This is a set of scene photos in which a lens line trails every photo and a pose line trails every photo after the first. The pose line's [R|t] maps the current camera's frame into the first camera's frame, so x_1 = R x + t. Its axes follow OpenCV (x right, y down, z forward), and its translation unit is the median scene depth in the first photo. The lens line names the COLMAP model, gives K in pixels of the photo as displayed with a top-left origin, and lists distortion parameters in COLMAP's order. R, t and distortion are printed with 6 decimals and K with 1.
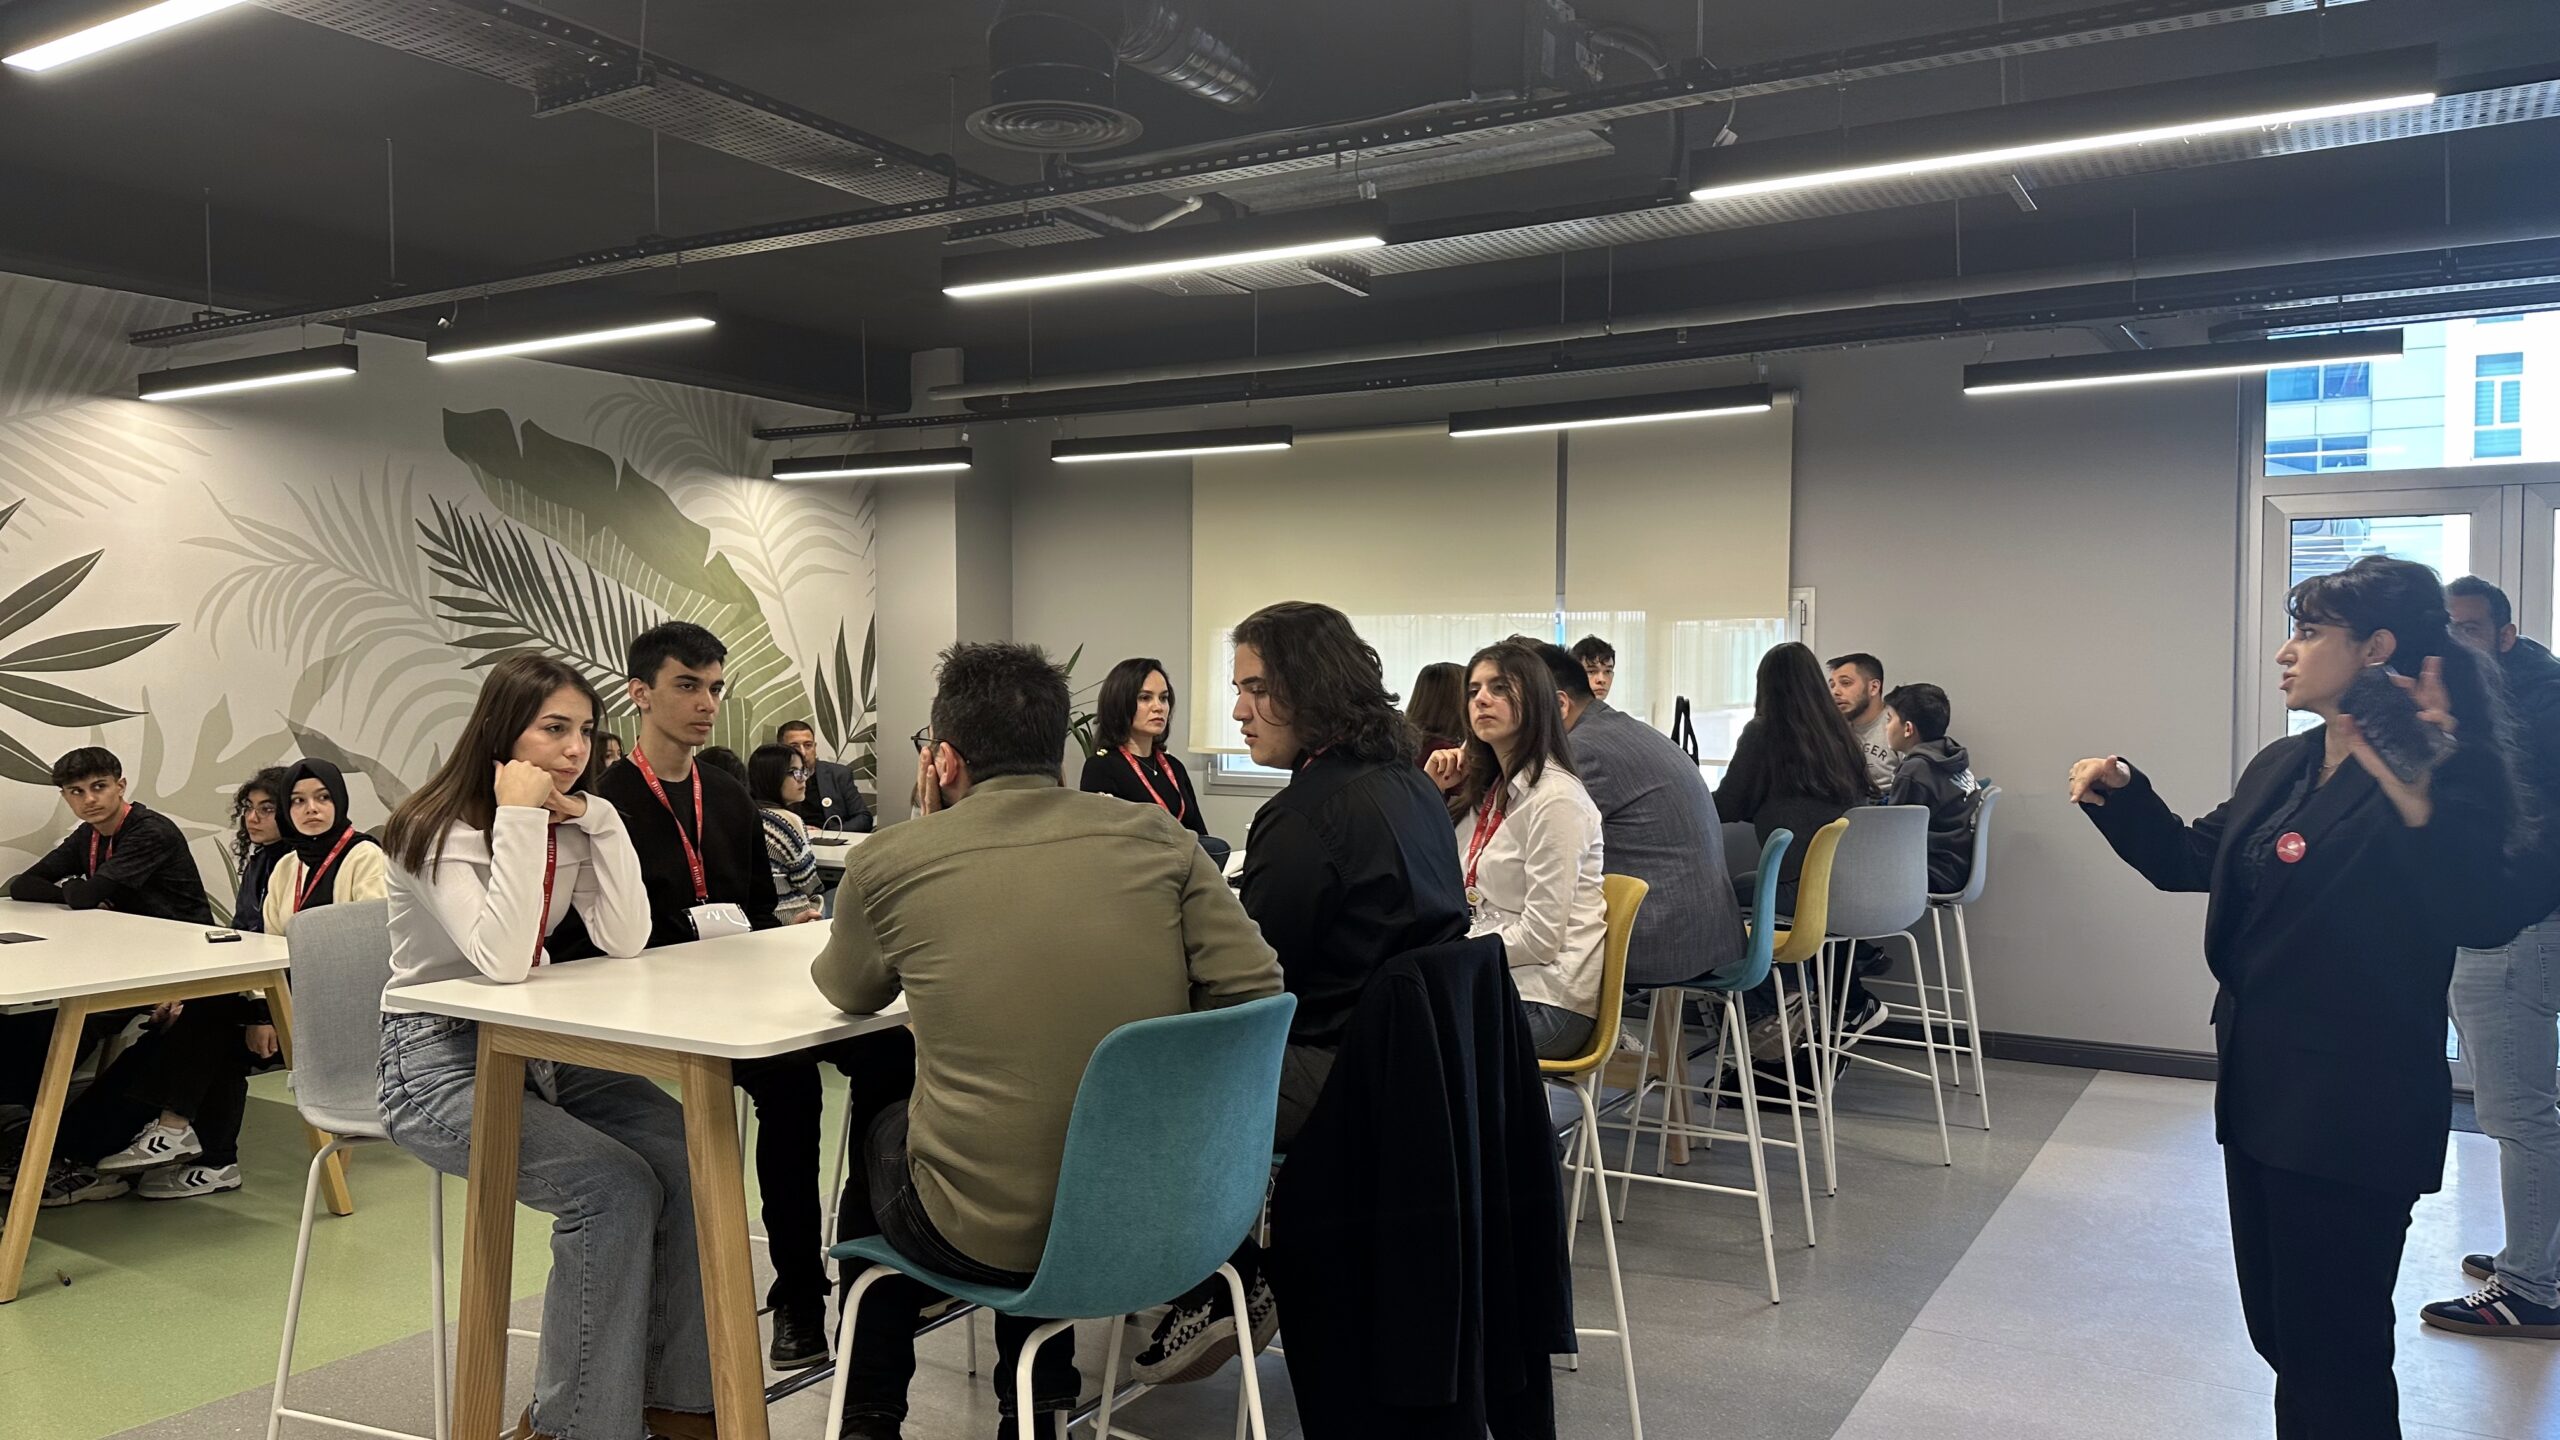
lens RADIAL K [[1767.8, 0, 1280.0], [0, 1767.8, 727.2], [0, 0, 1]] dist [0.011383, -0.000813]
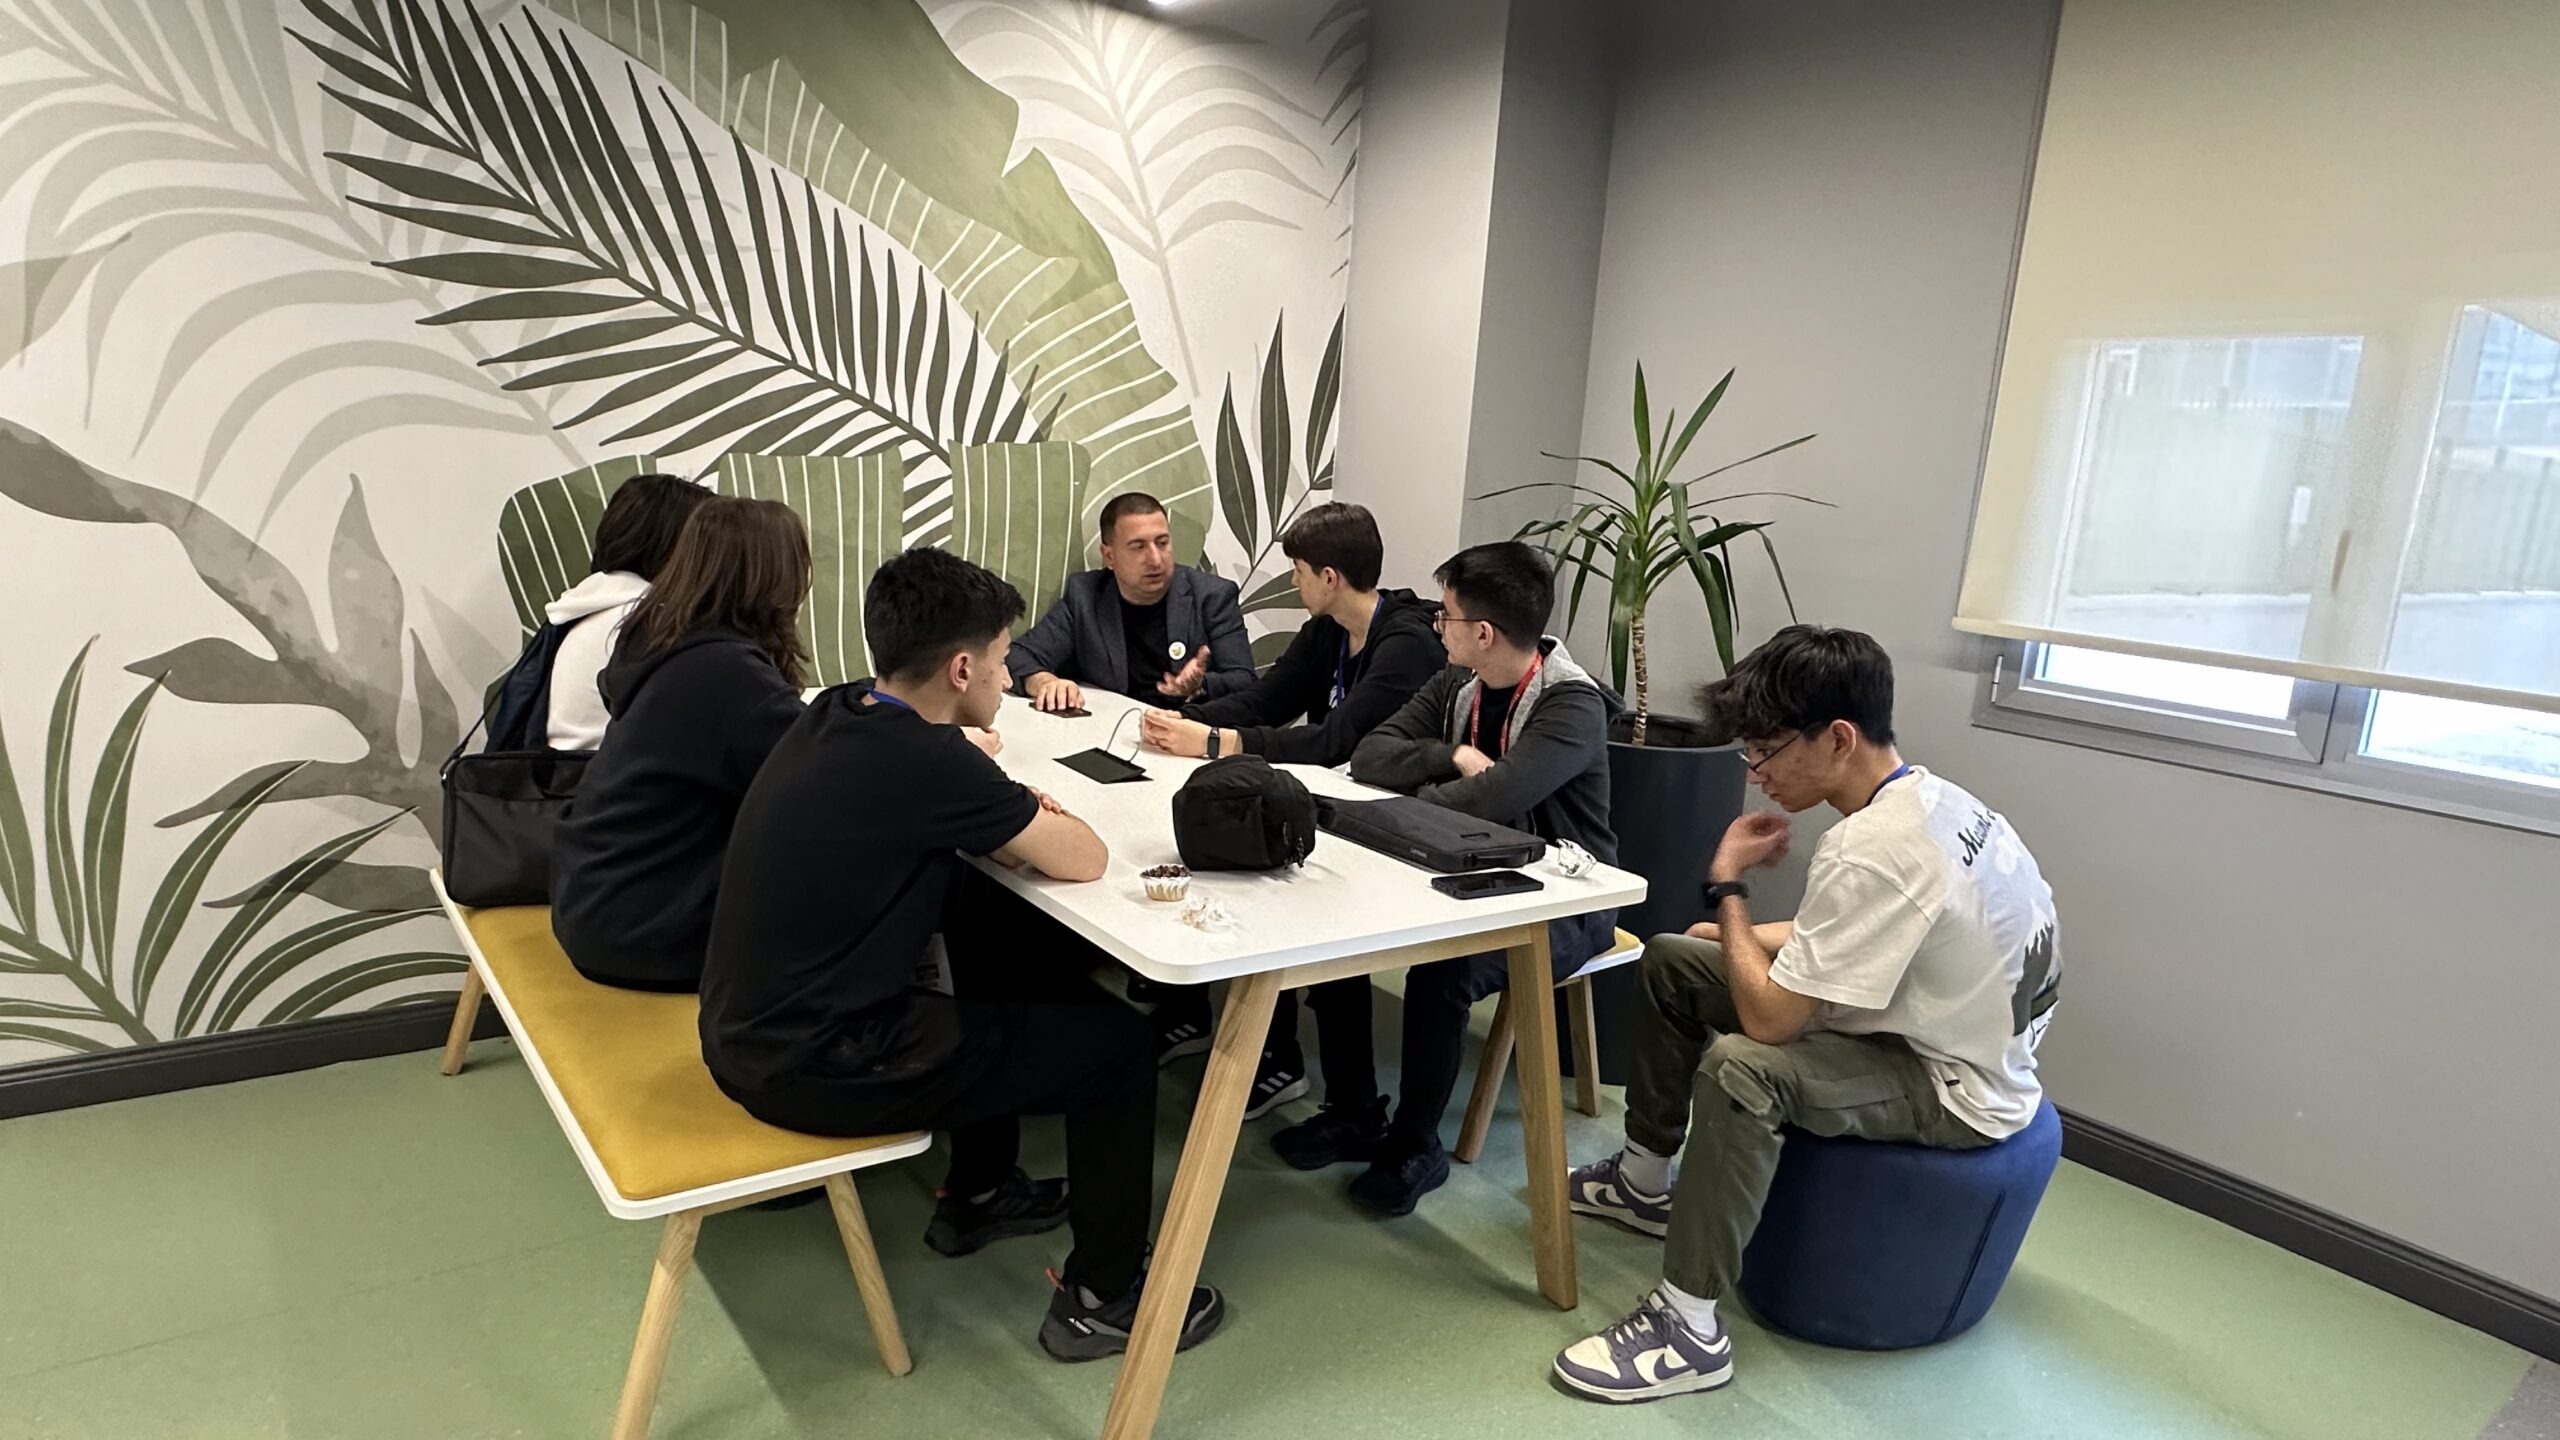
lens RADIAL K [[1347.4, 0, 1275.1], [0, 1347.4, 729.5], [0, 0, 1]] dist [-0.002662, -0.001438]
pose [[0.927151, 0.135275, -0.349415, -0.094793], [-0.081384, 0.982995, 0.164616, -0.003212], [0.365742, -0.124187, 0.922394, 0.662200]]
